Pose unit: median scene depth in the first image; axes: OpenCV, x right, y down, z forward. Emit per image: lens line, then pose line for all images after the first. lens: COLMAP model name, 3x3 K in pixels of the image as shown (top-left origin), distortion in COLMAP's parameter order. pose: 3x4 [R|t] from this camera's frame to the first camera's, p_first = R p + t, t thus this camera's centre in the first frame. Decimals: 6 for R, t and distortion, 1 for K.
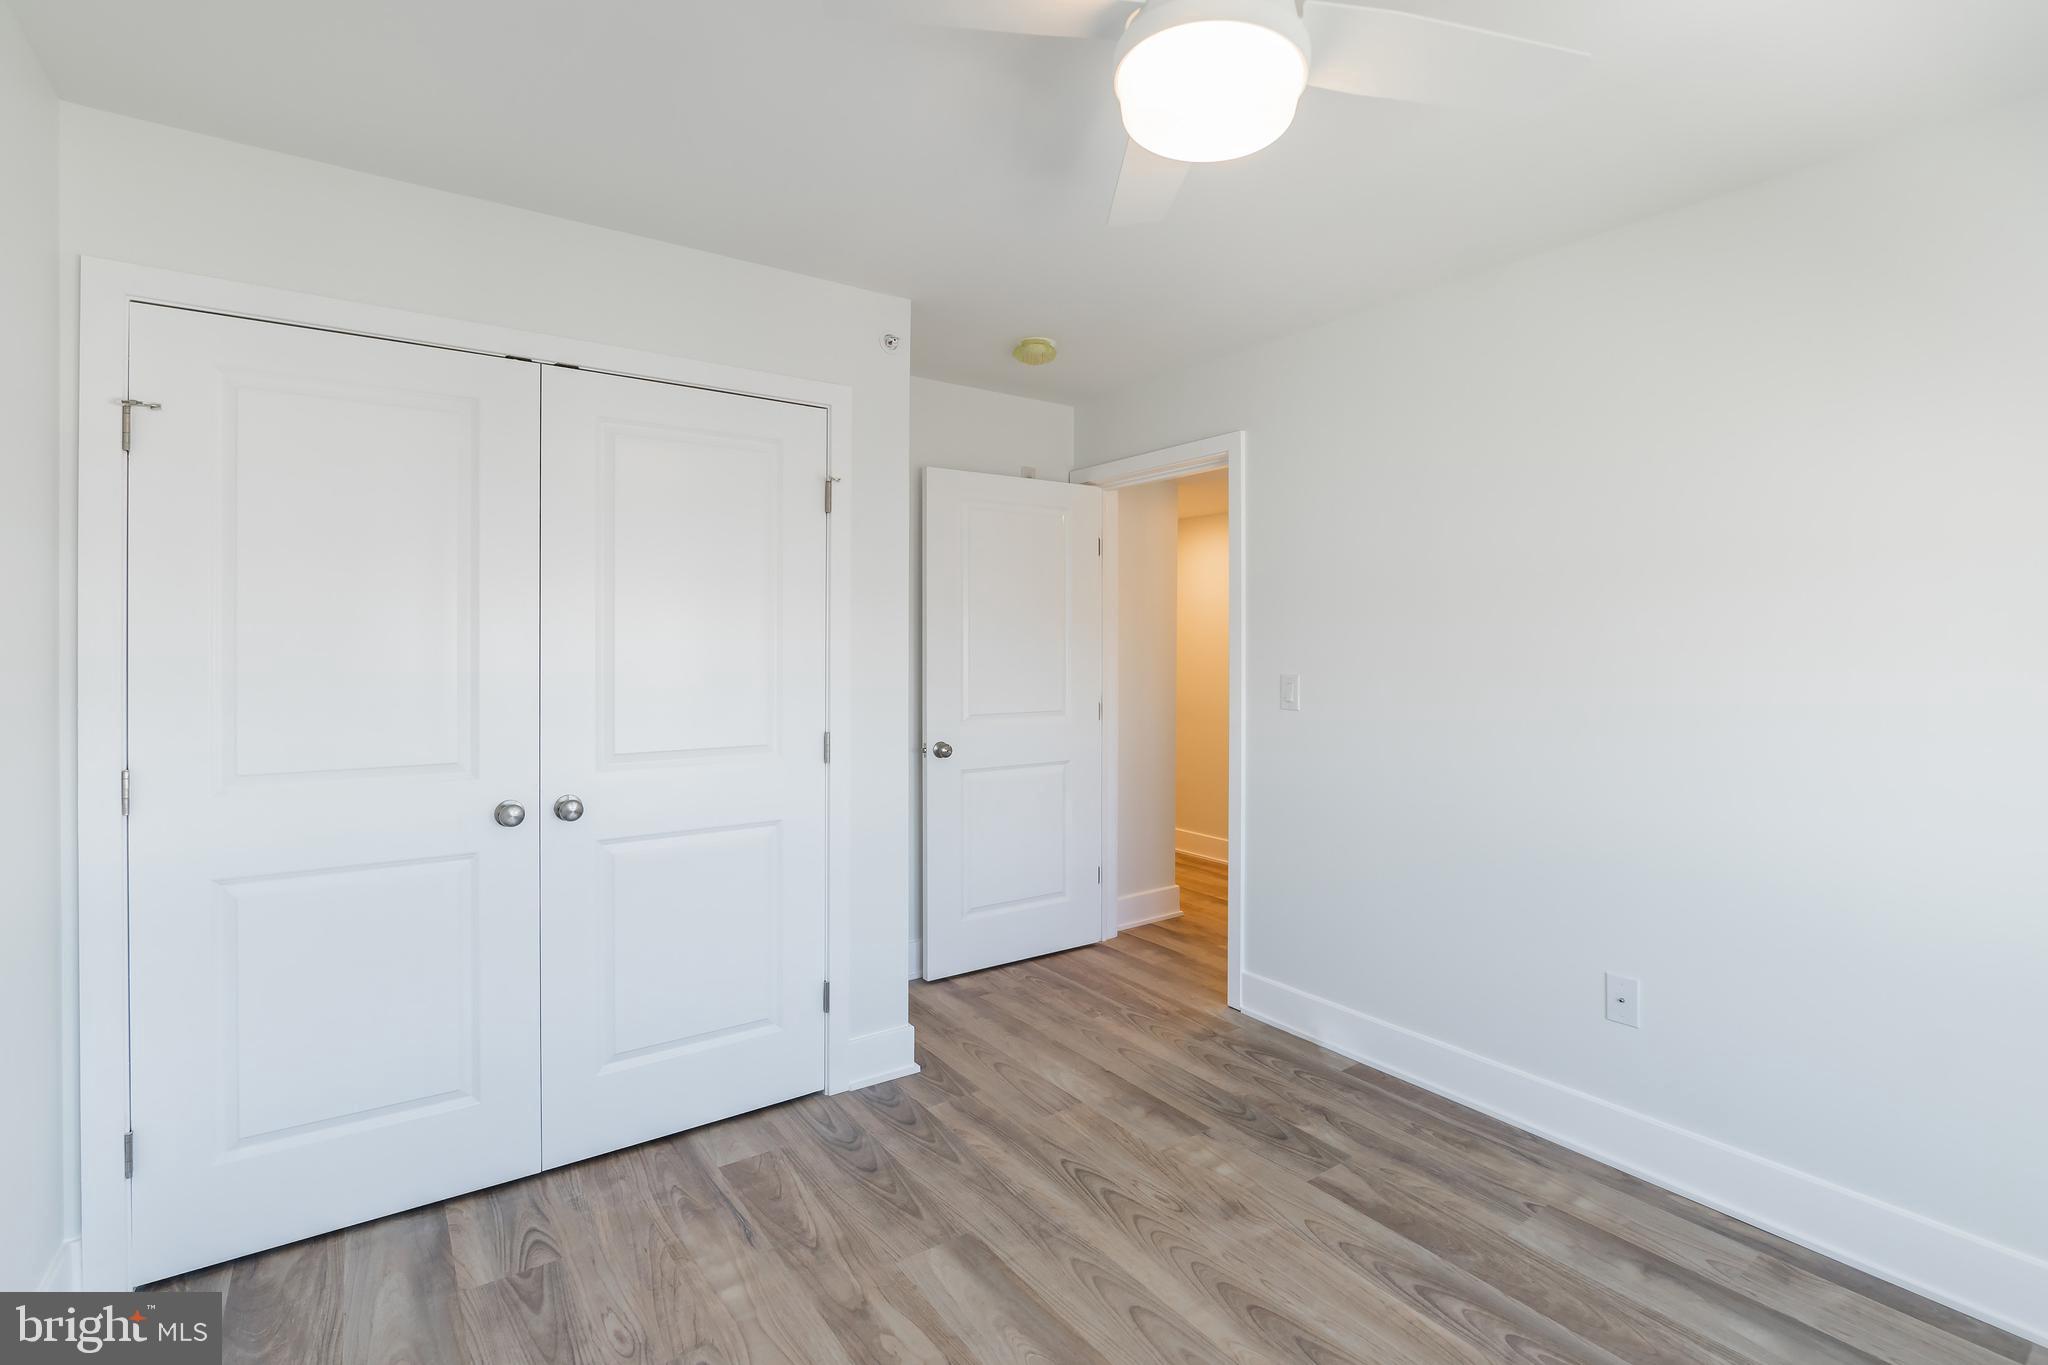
lens RADIAL K [[948.7, 0, 1046.7], [0, 948.7, 666.6], [0, 0, 1]] dist [-0.016975, -0.002607]
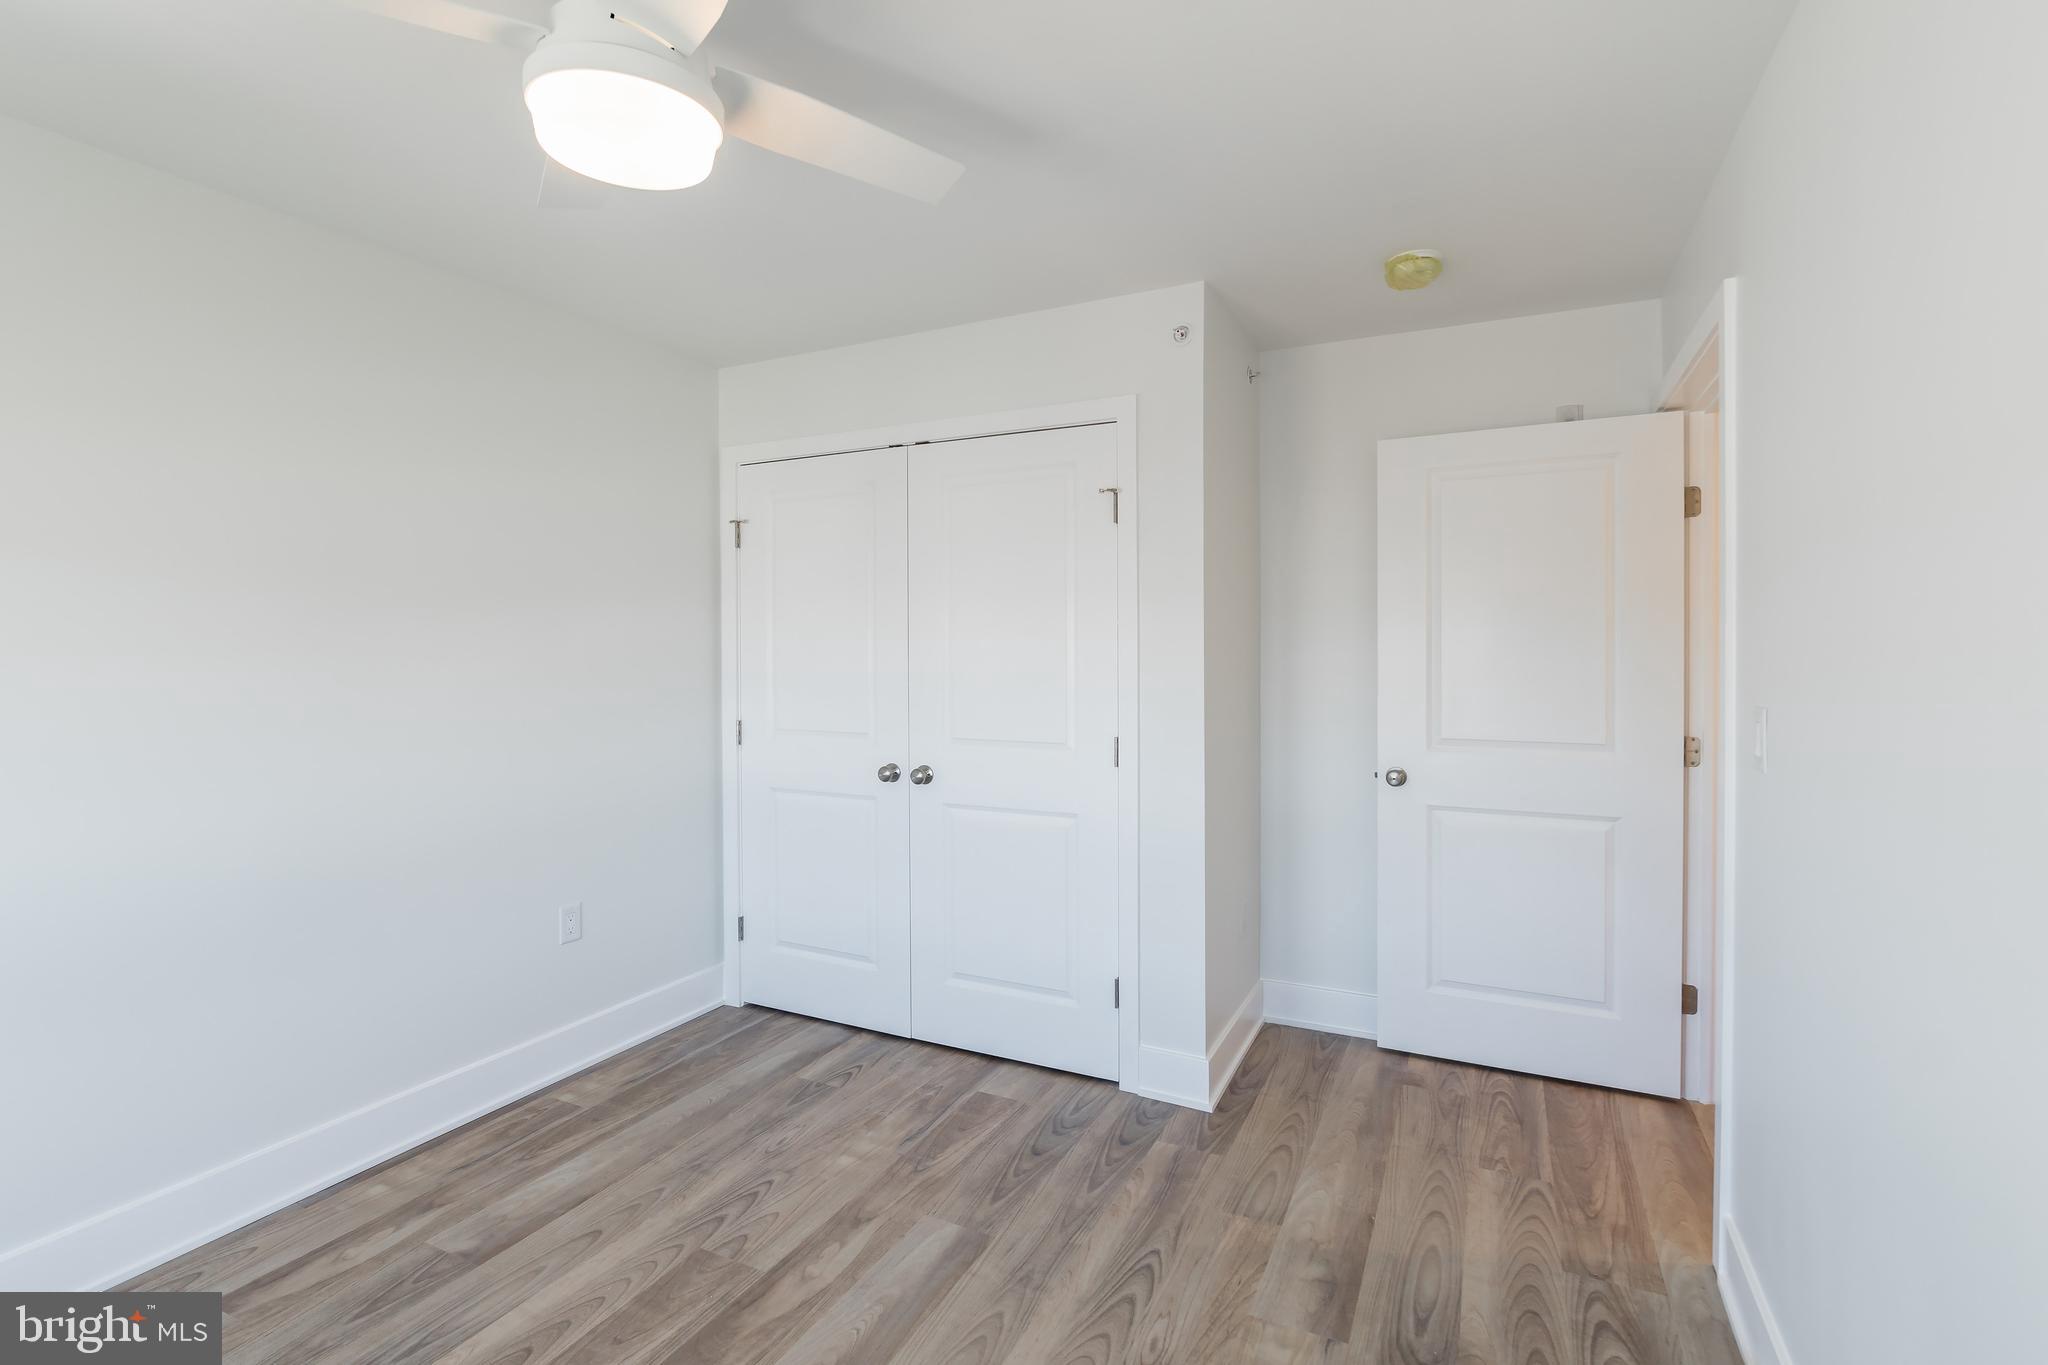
lens RADIAL K [[948.7, 0, 1034.3], [0, 948.7, 674.4], [0, 0, 1]] dist [-0.016975, -0.002607]
pose [[0.456549, 0.023180, -0.889396, 0.698411], [-0.017802, 0.999698, 0.016917, -0.015232], [0.889520, 0.008109, 0.456824, 0.488913]]
